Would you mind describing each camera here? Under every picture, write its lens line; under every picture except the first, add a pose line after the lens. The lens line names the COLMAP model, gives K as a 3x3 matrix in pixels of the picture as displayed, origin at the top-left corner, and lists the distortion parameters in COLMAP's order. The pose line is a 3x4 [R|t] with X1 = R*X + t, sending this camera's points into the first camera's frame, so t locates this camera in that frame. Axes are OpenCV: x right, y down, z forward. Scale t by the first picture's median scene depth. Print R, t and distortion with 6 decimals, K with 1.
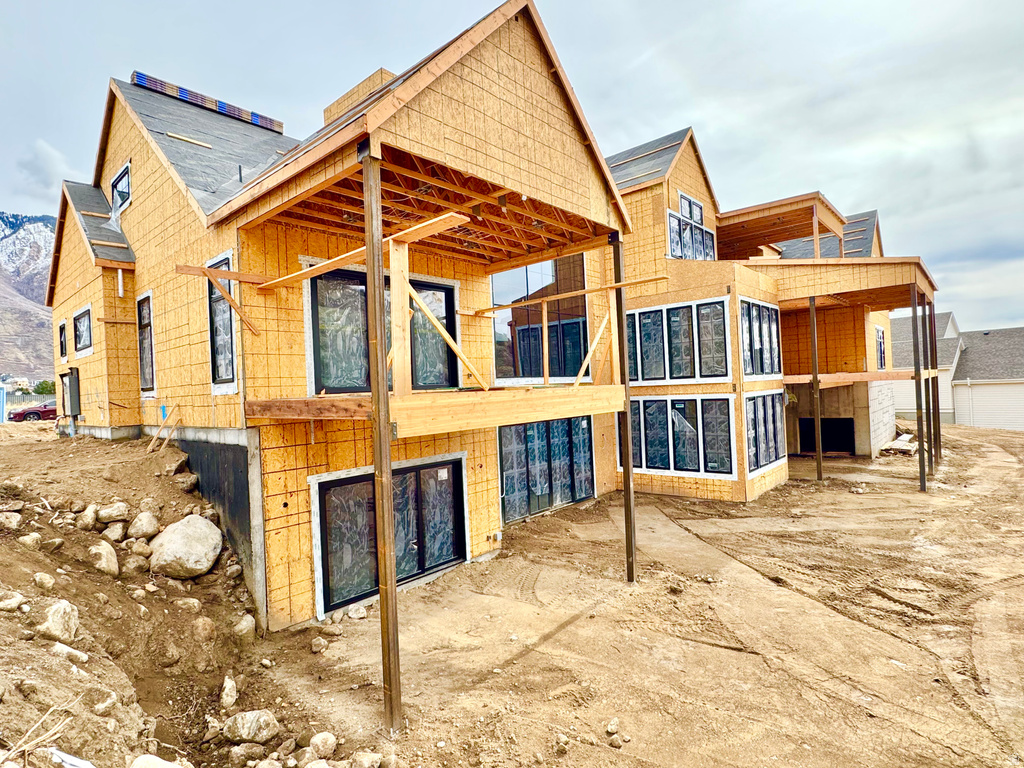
lens RADIAL K [[536.9, 0, 513.0], [0, 536.9, 385.6], [0, 0, 1]] dist [-0.004442, 0.001546]
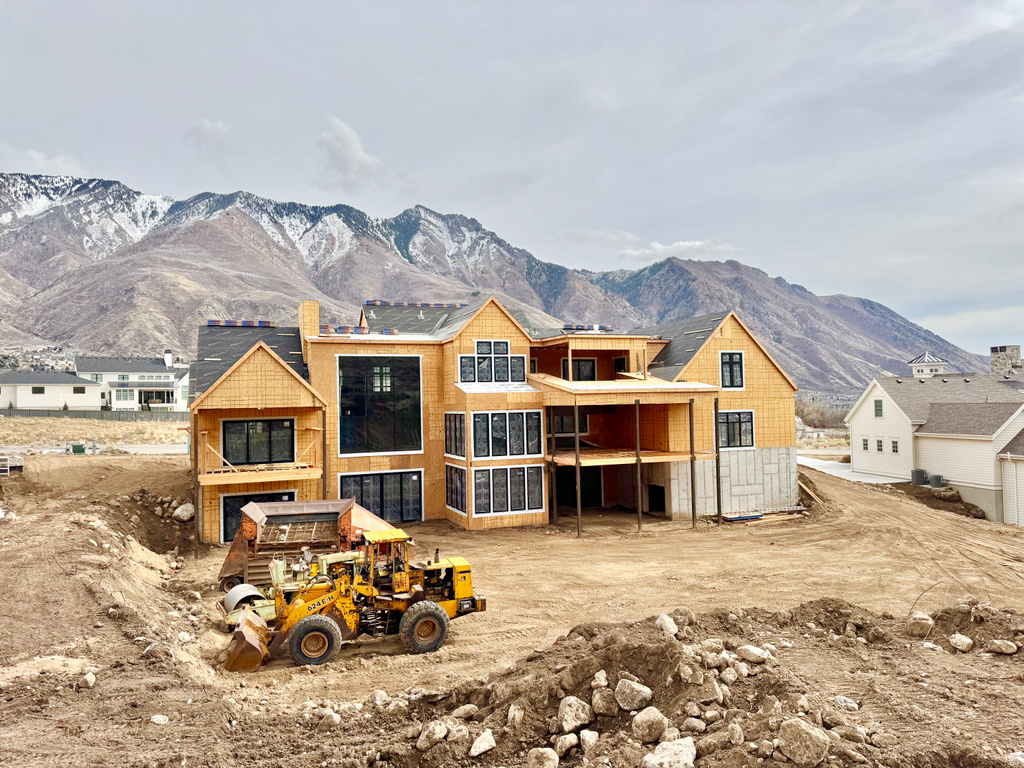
lens RADIAL K [[718.4, 0, 514.3], [0, 718.4, 386.3], [0, 0, 1]] dist [0.073436, -0.095178]
pose [[0.887324, 0.016968, -0.460834, 1.751987], [-0.017876, 0.999837, 0.002394, -0.278410], [0.460799, 0.006113, 0.887483, -1.089555]]
